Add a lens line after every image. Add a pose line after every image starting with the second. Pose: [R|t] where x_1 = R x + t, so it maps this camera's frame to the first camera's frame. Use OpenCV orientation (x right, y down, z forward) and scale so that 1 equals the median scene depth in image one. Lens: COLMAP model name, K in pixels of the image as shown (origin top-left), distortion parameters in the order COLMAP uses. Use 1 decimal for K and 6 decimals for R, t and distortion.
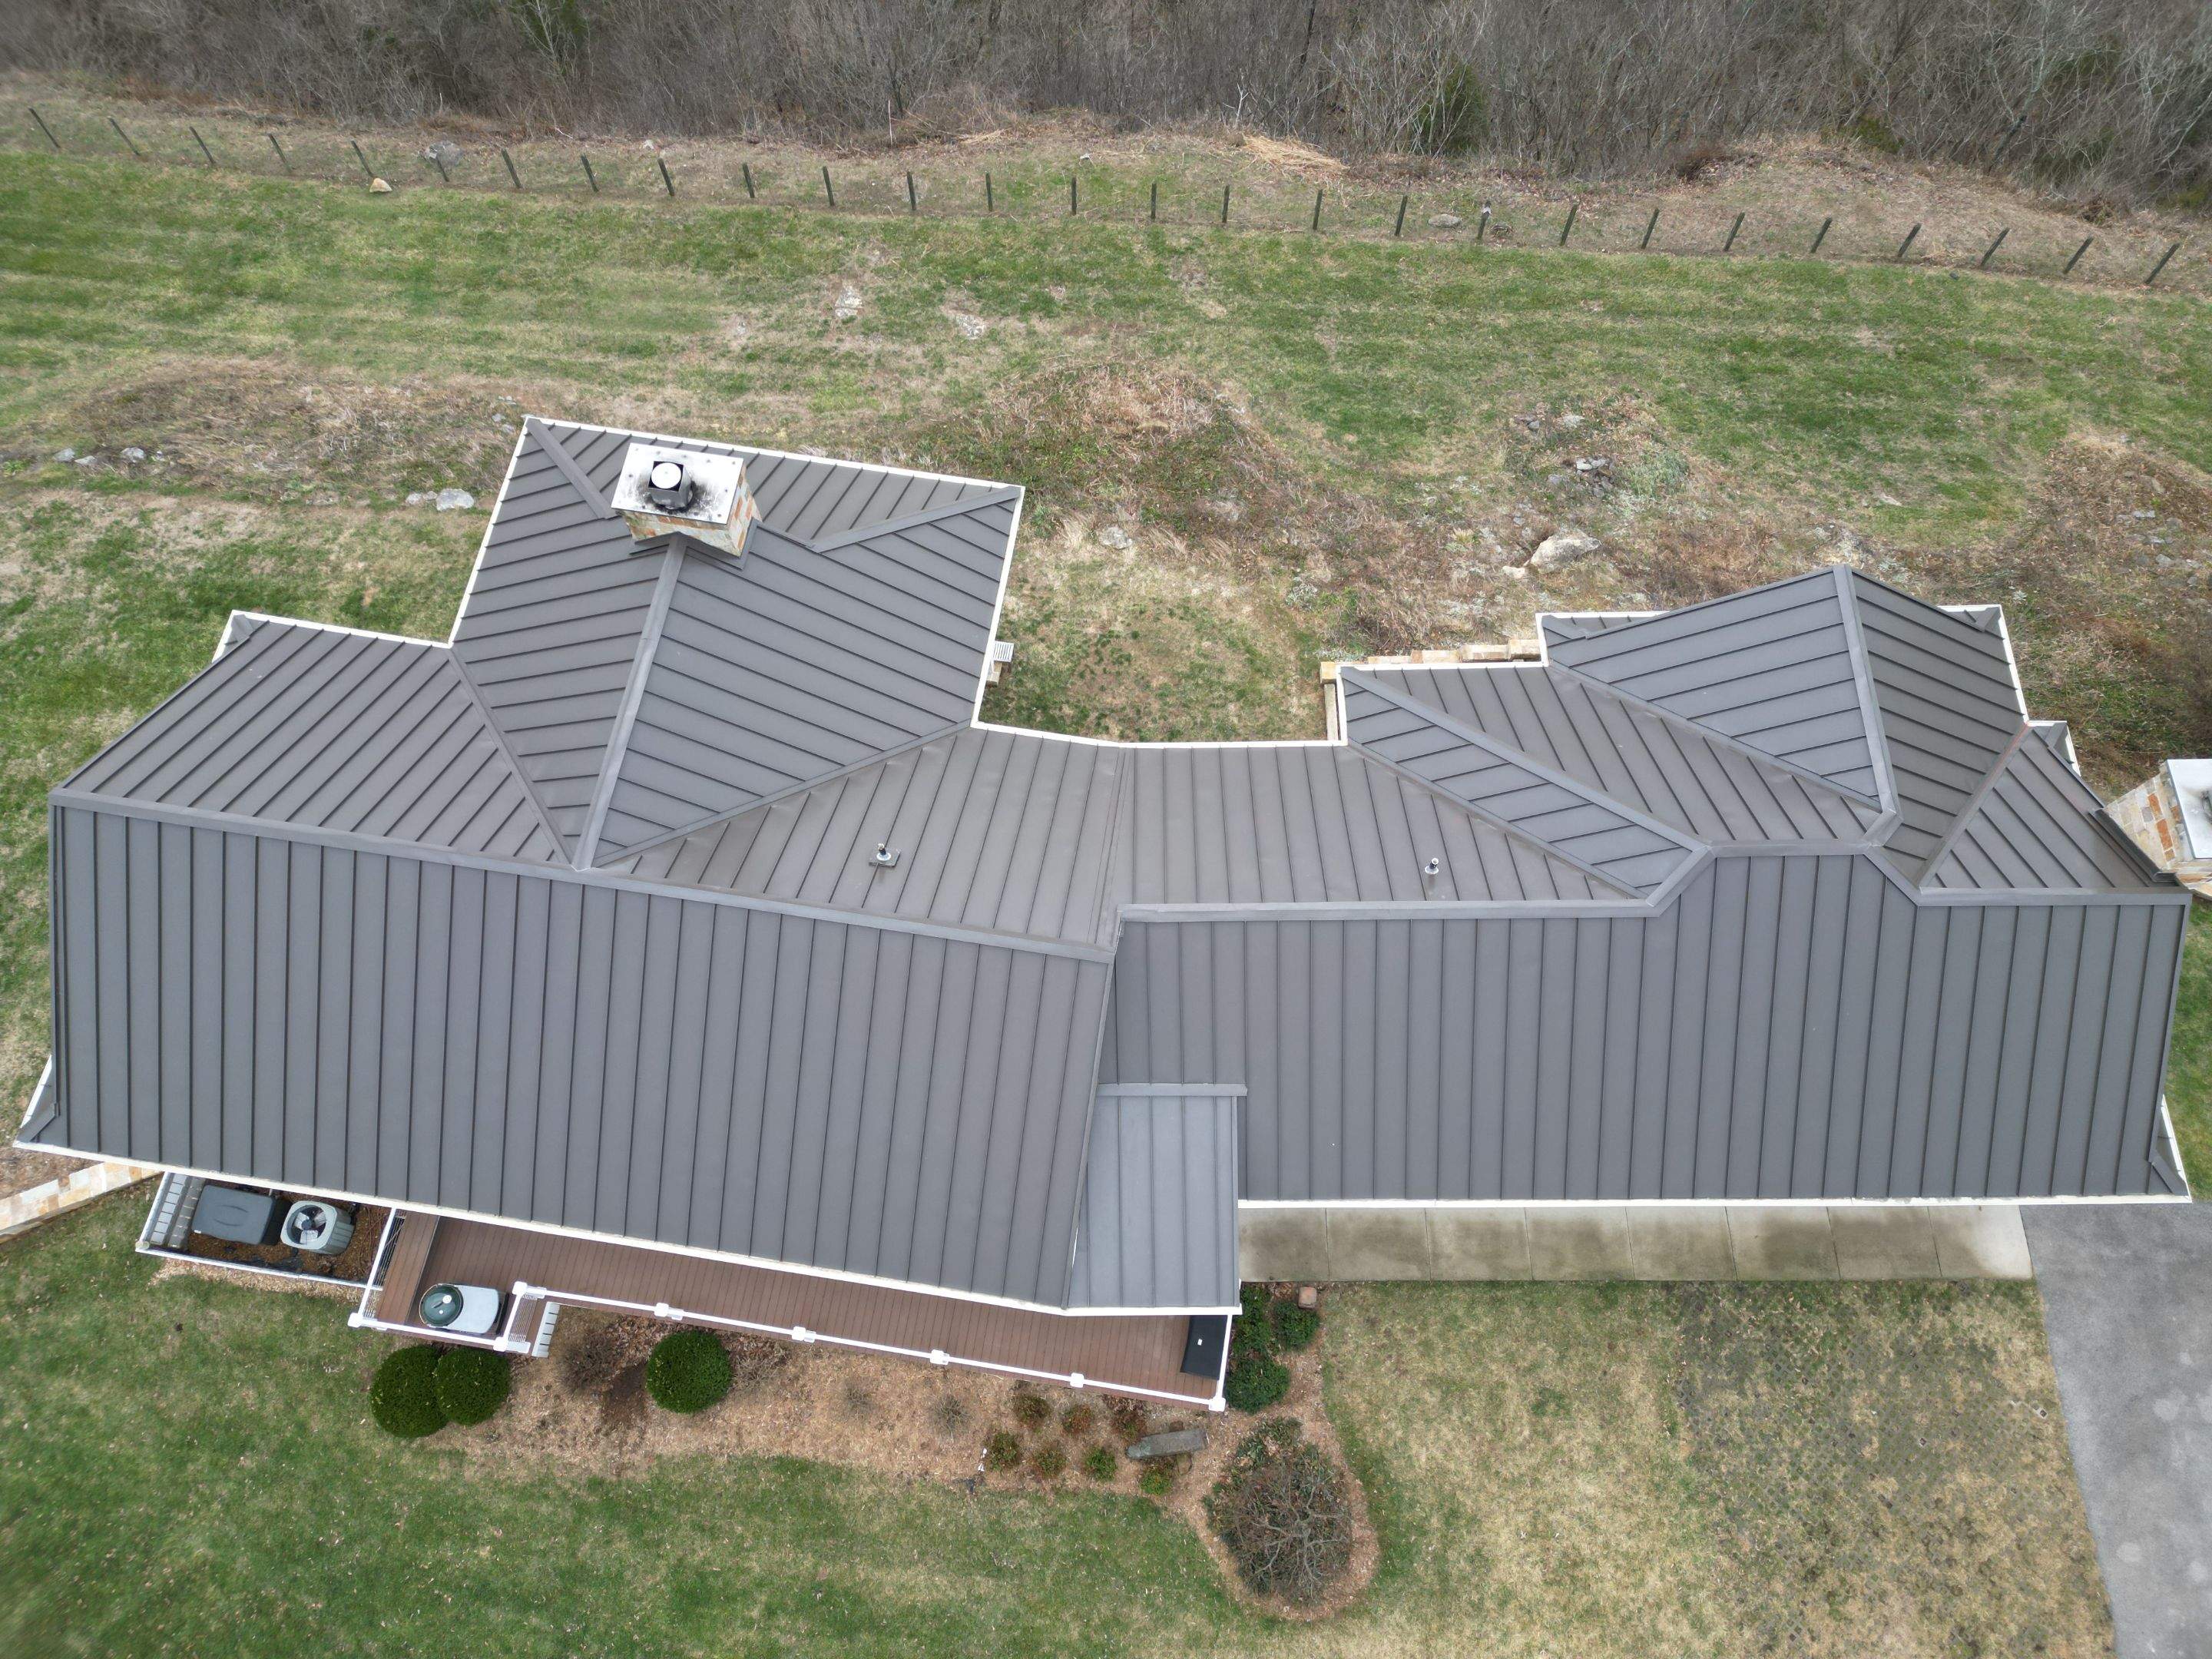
lens RADIAL K [[1551.2, 0, 1103.9], [0, 1551.2, 828.3], [0, 0, 1]] dist [0.053787, -0.045101]
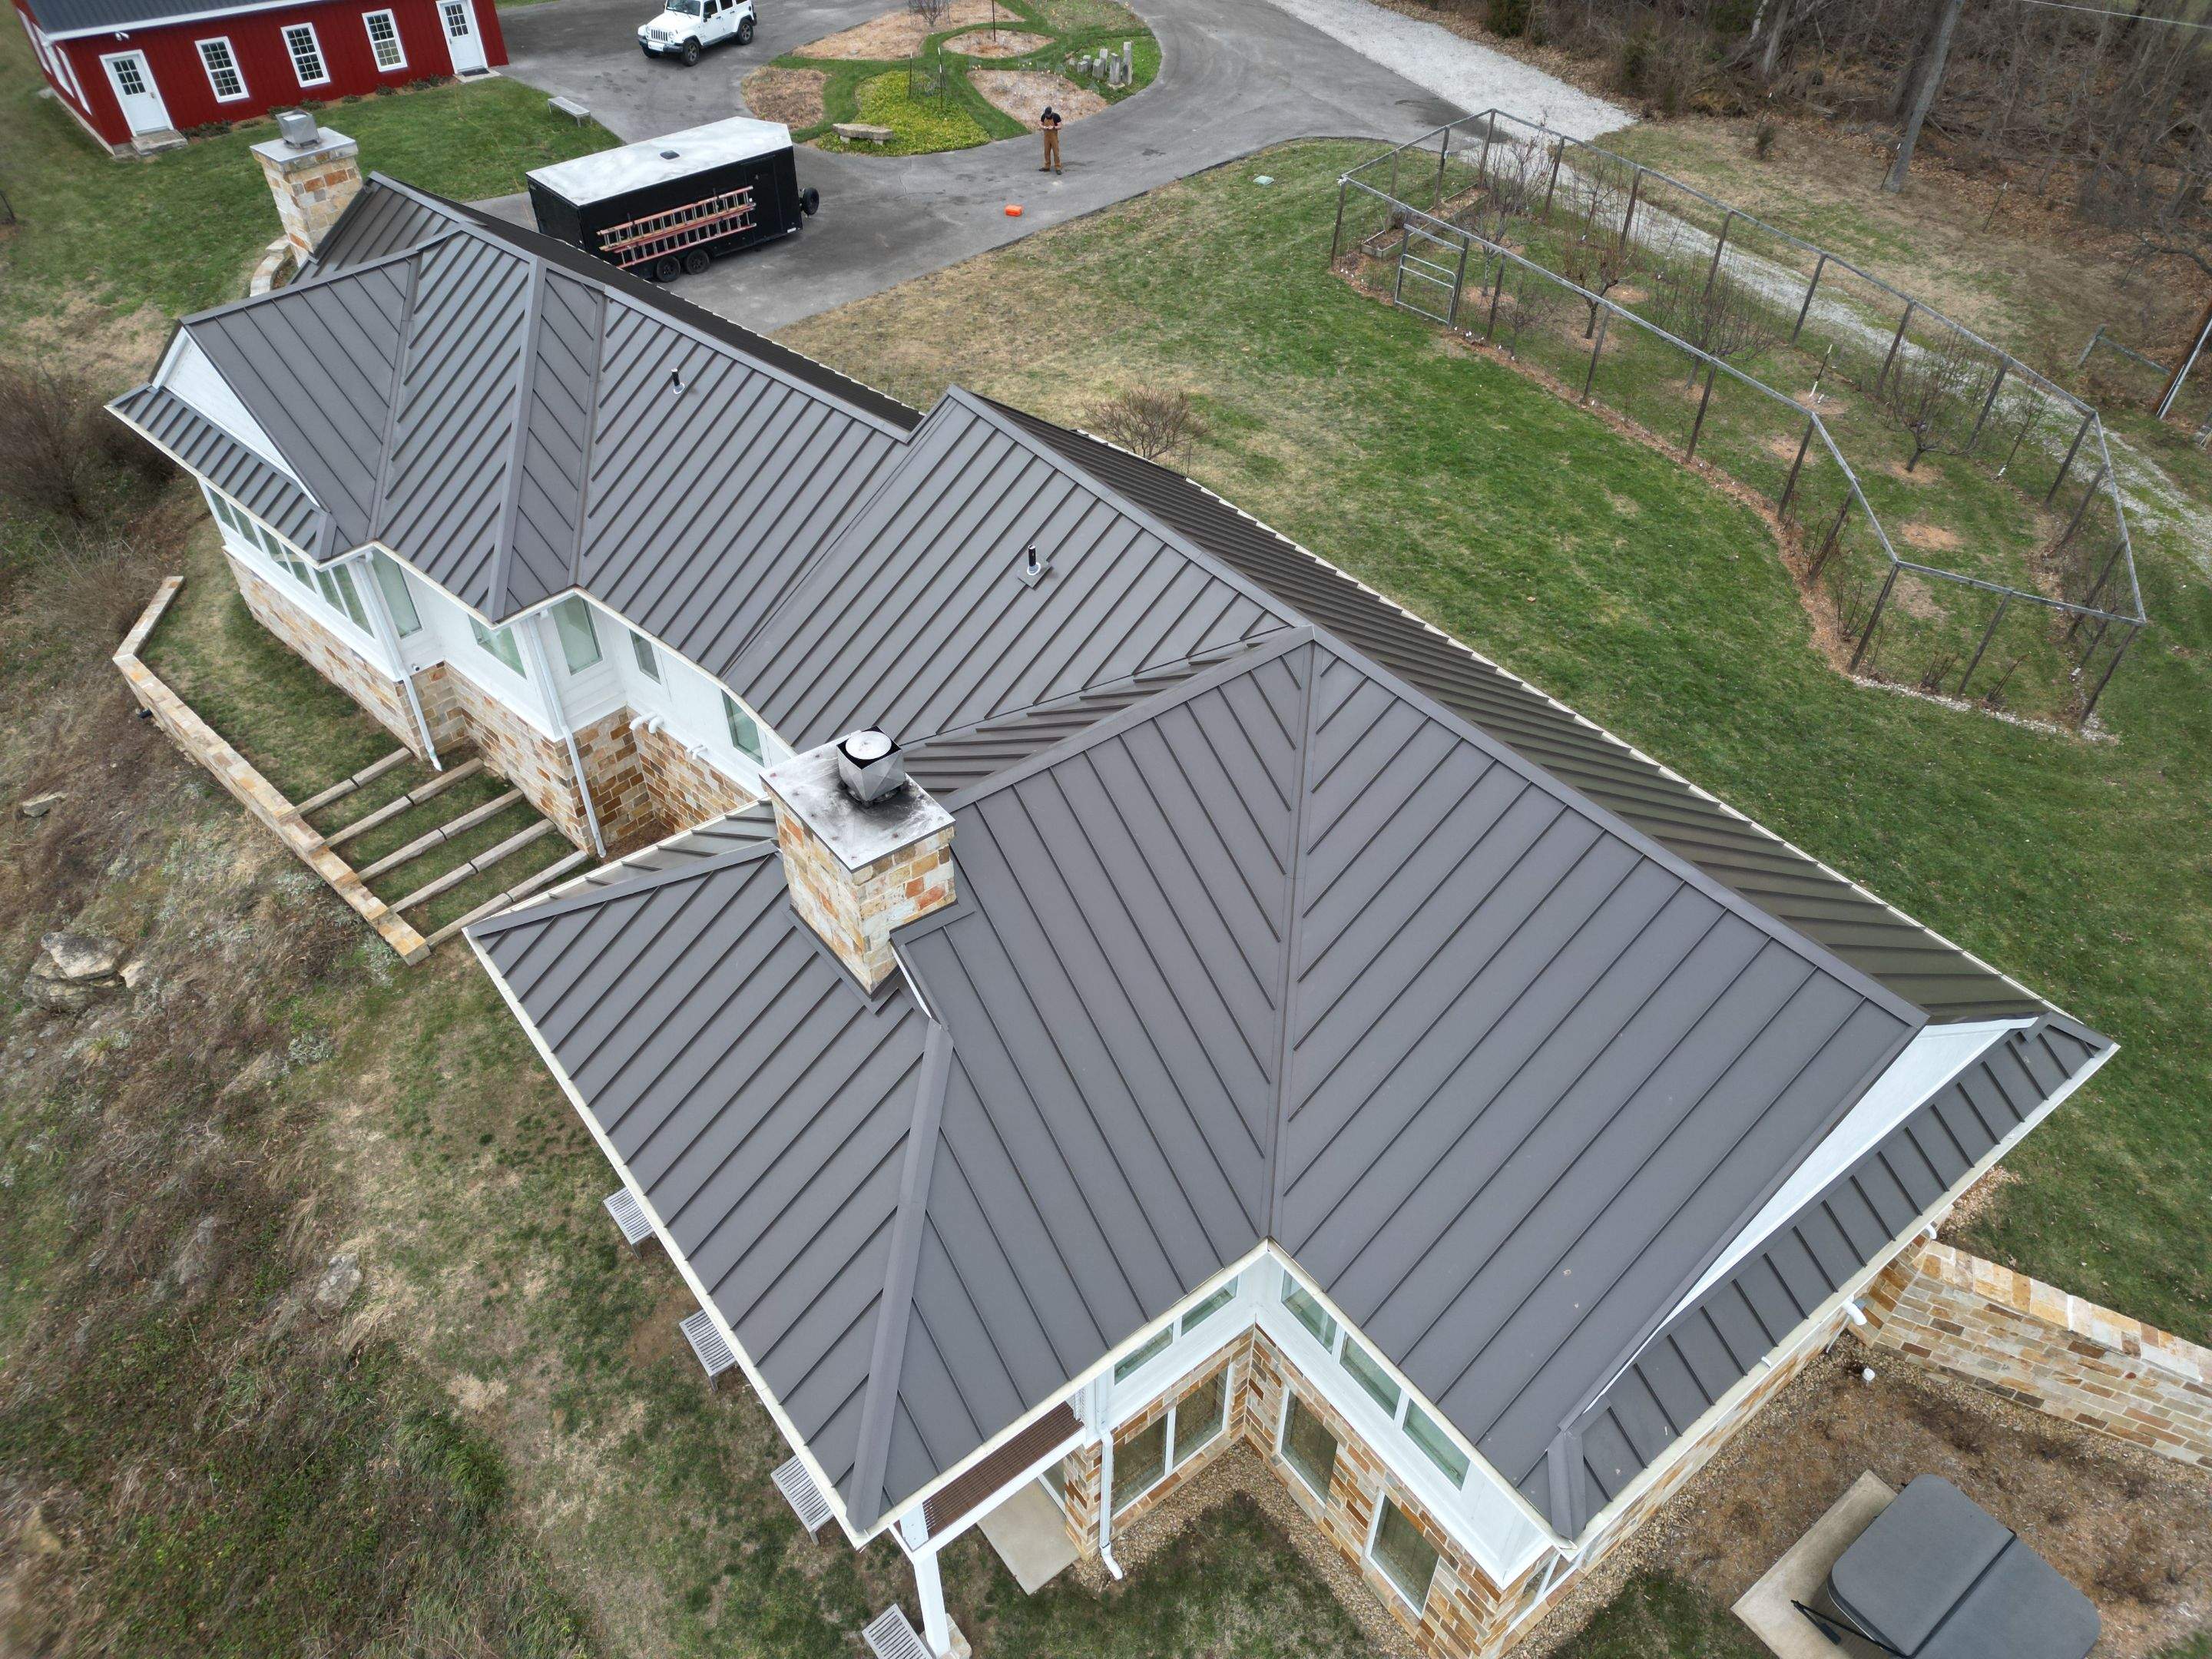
lens RADIAL K [[1551.2, 0, 1106.7], [0, 1551.2, 829.1], [0, 0, 1]] dist [0.053787, -0.045101]
pose [[-0.730365, -0.438725, 0.523533, -0.481958], [0.644169, -0.187479, 0.741551, -0.433970], [-0.227186, 0.878847, 0.419541, 0.520354]]
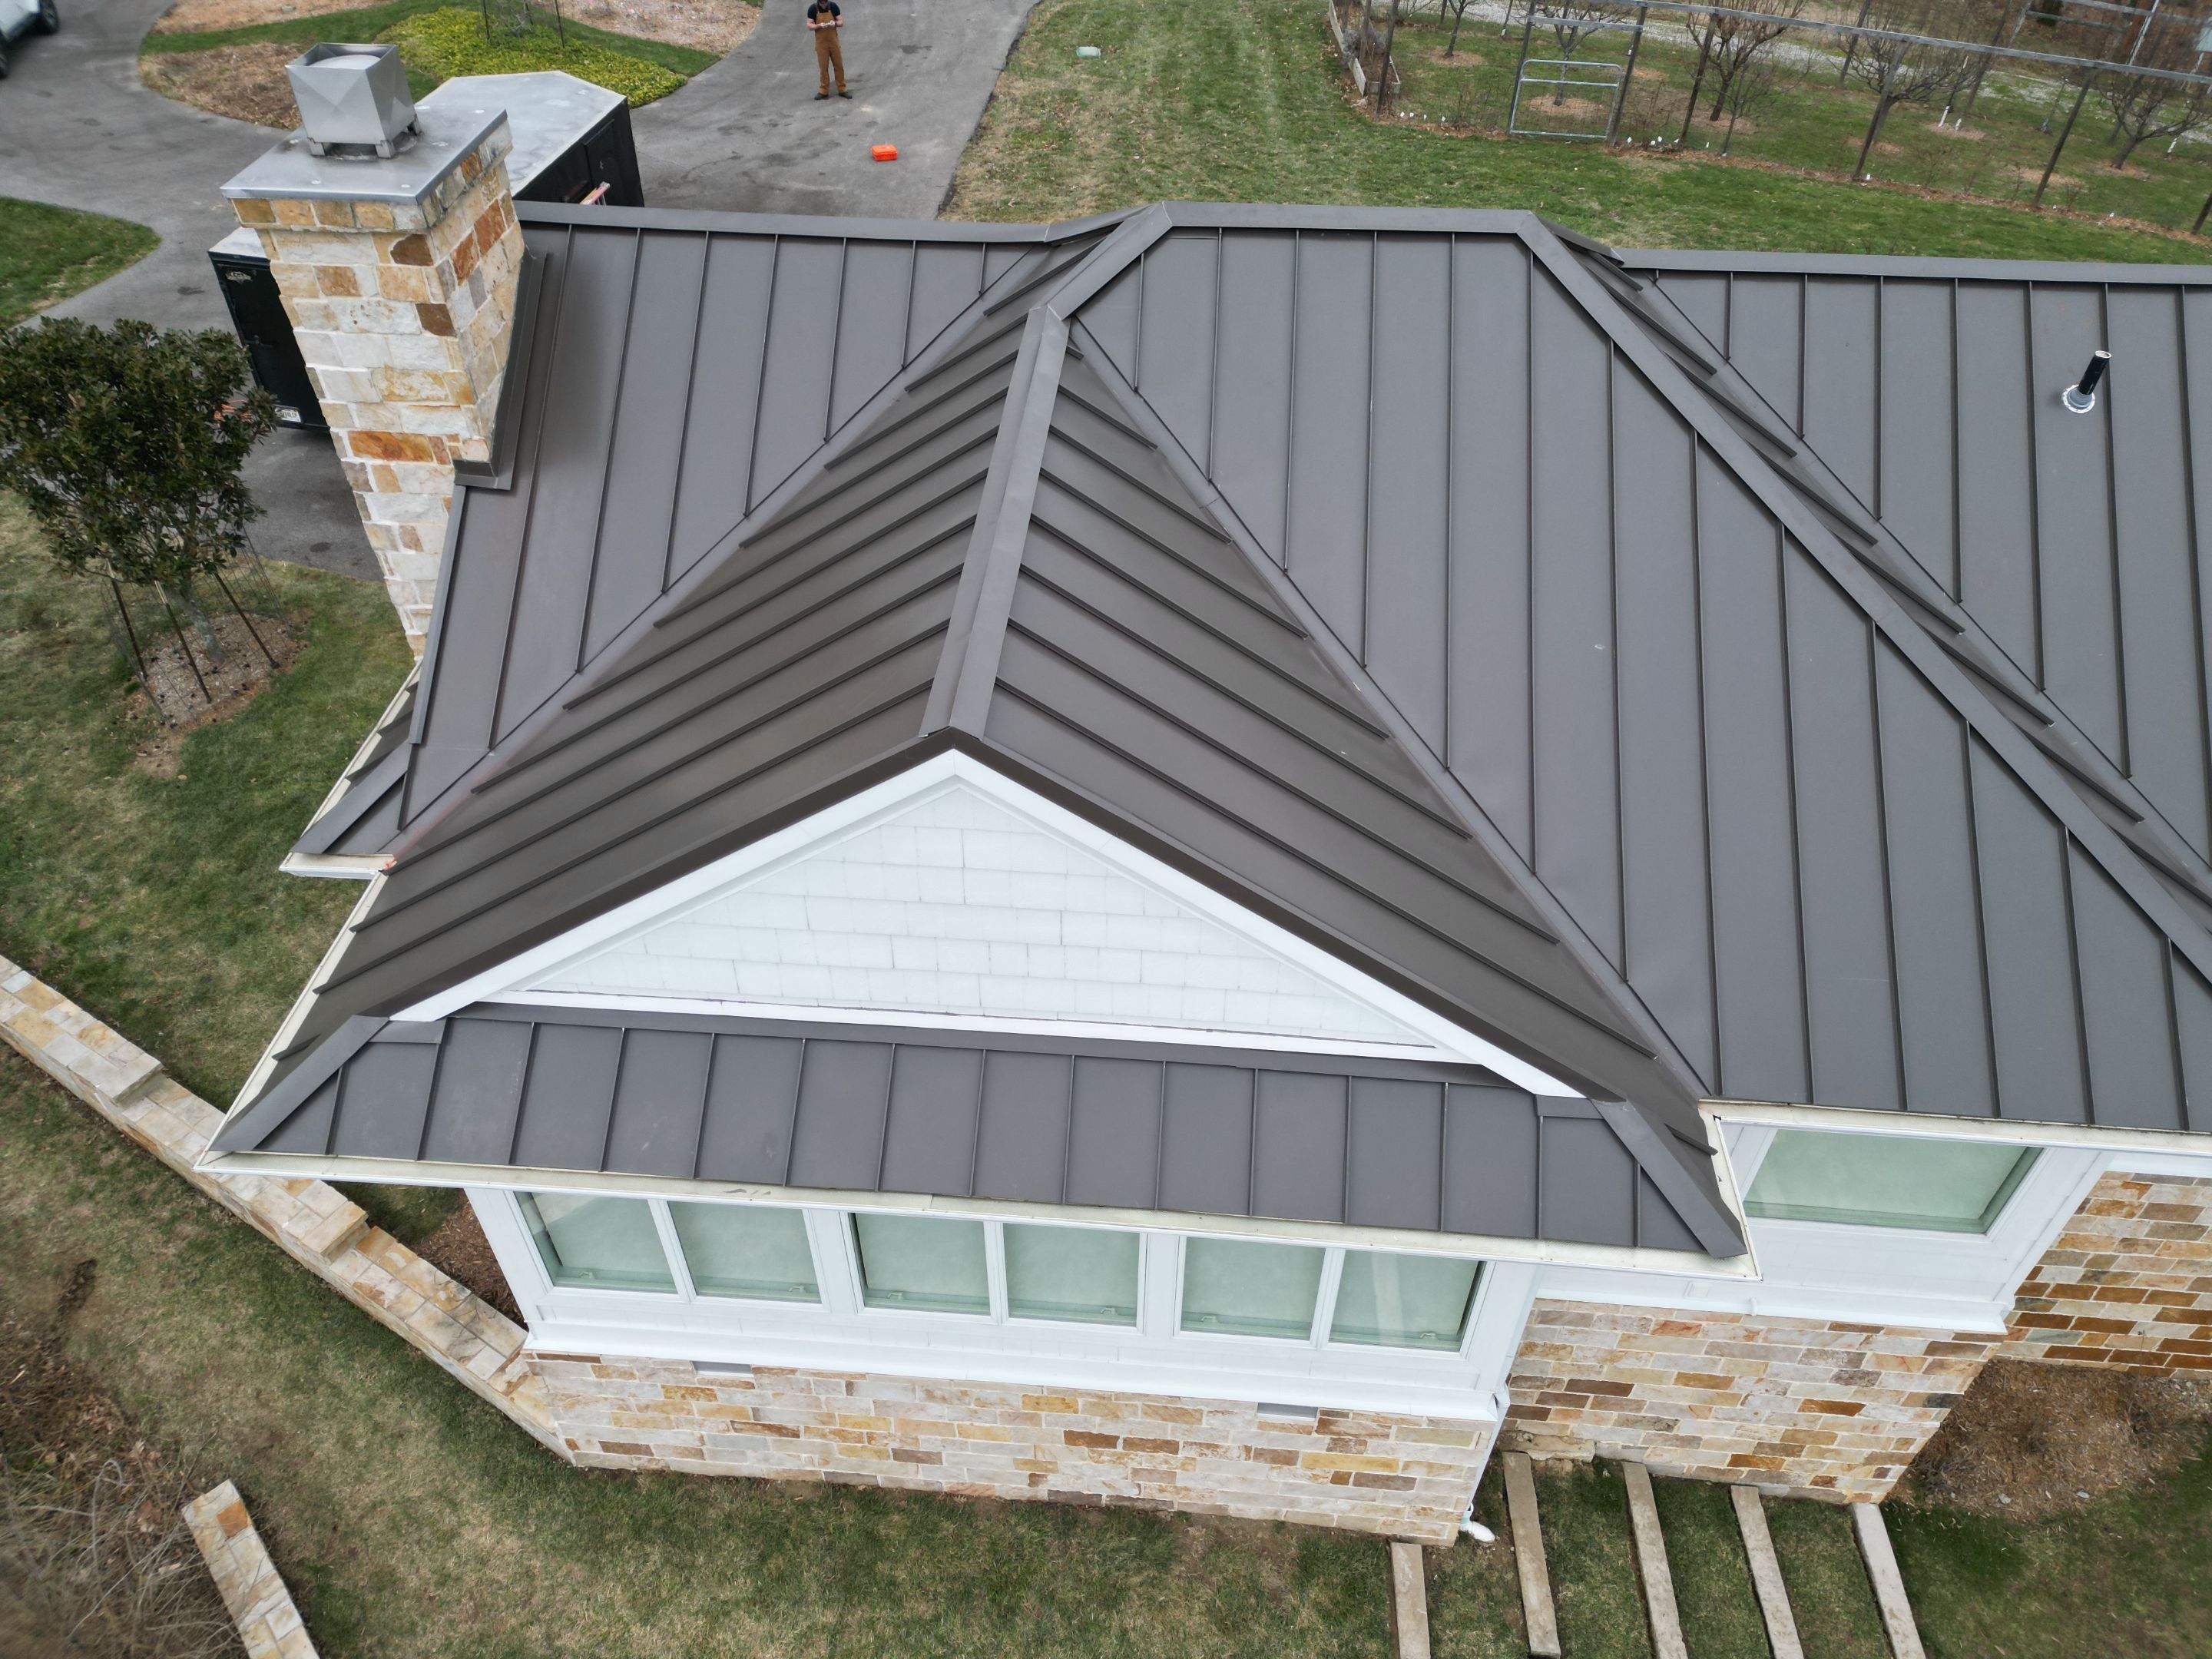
lens RADIAL K [[1551.2, 0, 1098.1], [0, 1551.2, 823.0], [0, 0, 1]] dist [0.053787, -0.045101]
pose [[-0.996437, -0.043860, 0.072043, 0.296999], [0.083024, -0.359528, 0.929433, -0.302309], [-0.014864, 0.932103, 0.361889, 0.660584]]
